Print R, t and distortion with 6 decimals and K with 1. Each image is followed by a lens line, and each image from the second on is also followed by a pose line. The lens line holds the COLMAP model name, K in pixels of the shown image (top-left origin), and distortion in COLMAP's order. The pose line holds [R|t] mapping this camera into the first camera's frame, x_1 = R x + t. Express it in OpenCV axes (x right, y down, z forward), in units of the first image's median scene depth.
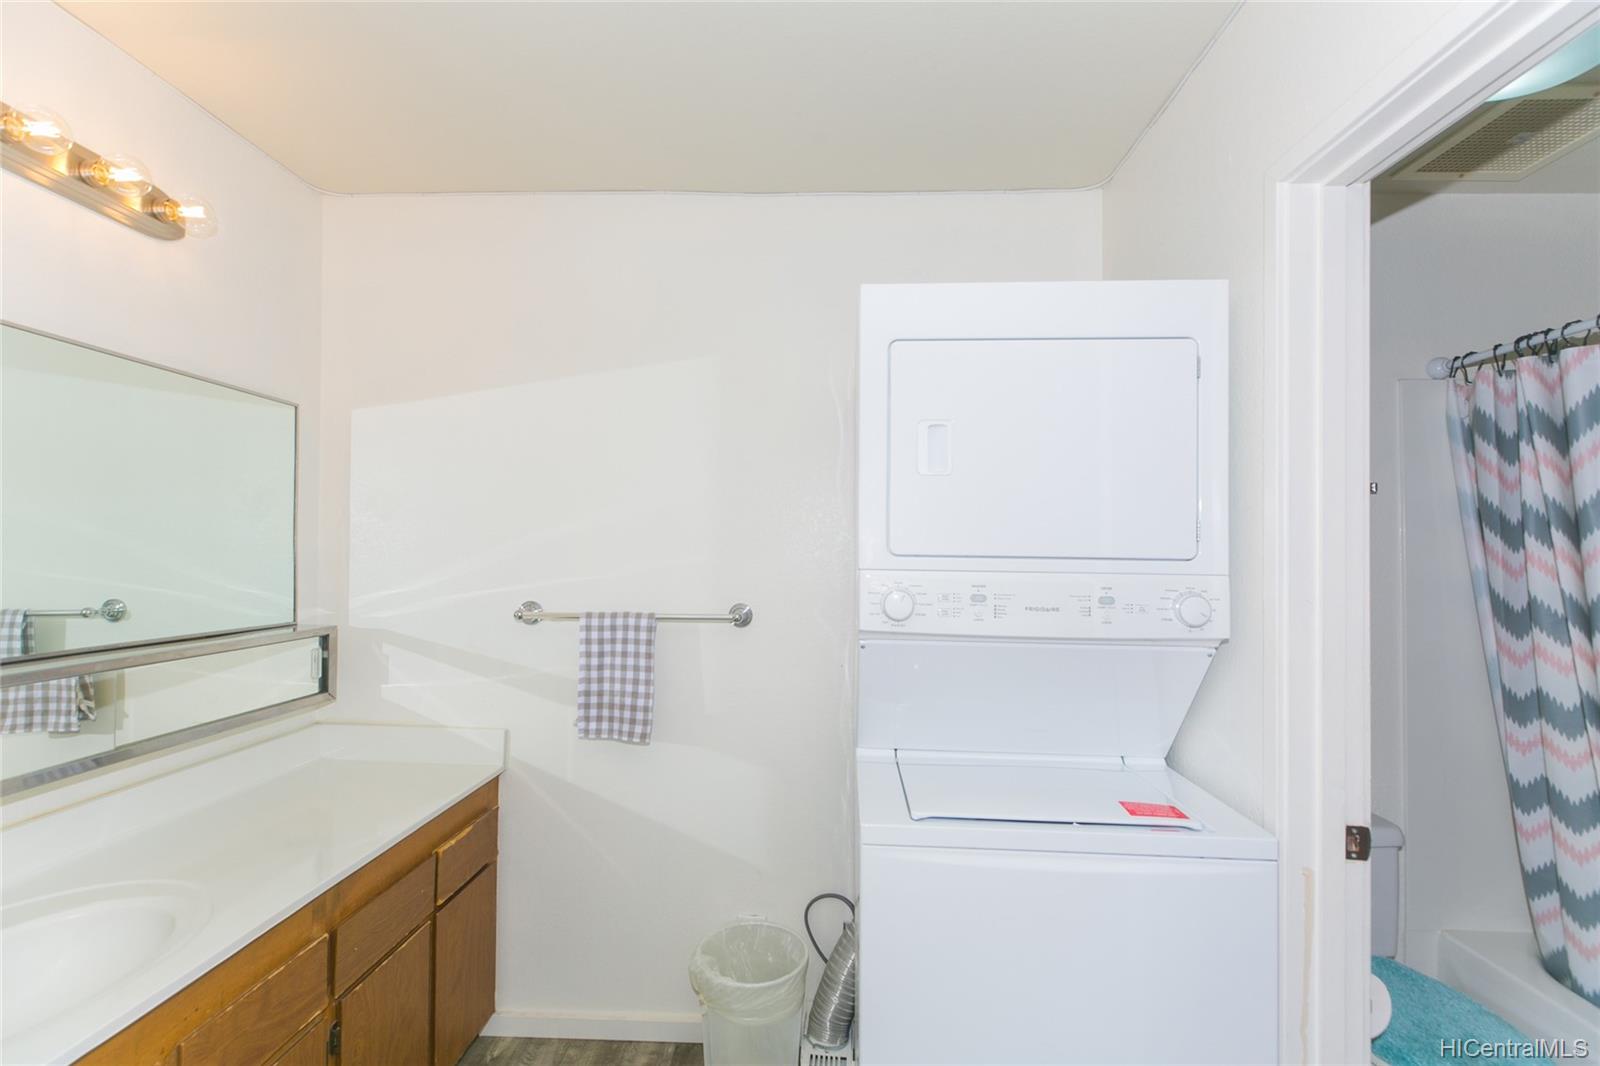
lens RADIAL K [[707.3, 0, 804.7], [0, 707.3, 549.8], [0, 0, 1]] dist [0.013005, -0.000120]
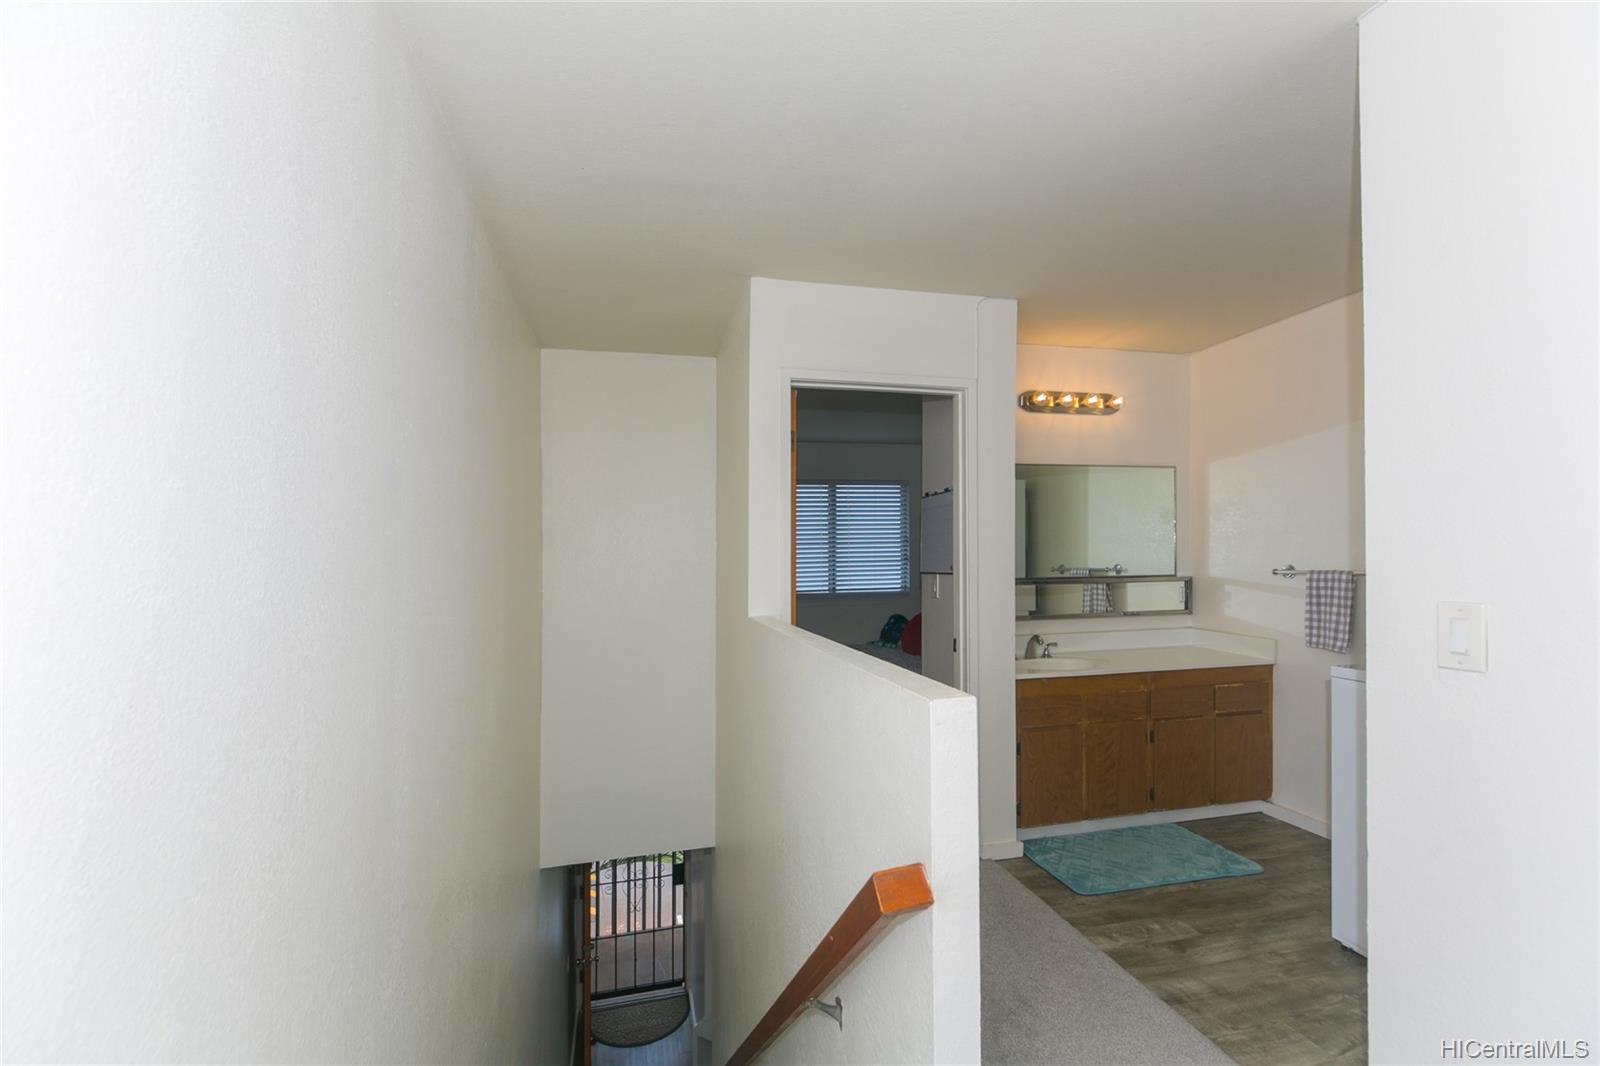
lens RADIAL K [[717.4, 0, 809.6], [0, 717.4, 539.7], [0, 0, 1]] dist [0.014019, -0.009728]
pose [[0.275997, -0.034228, -0.960549, 0.971446], [0.014477, 0.999400, -0.031452, 0.053599], [0.961049, -0.005225, 0.276327, -0.565287]]
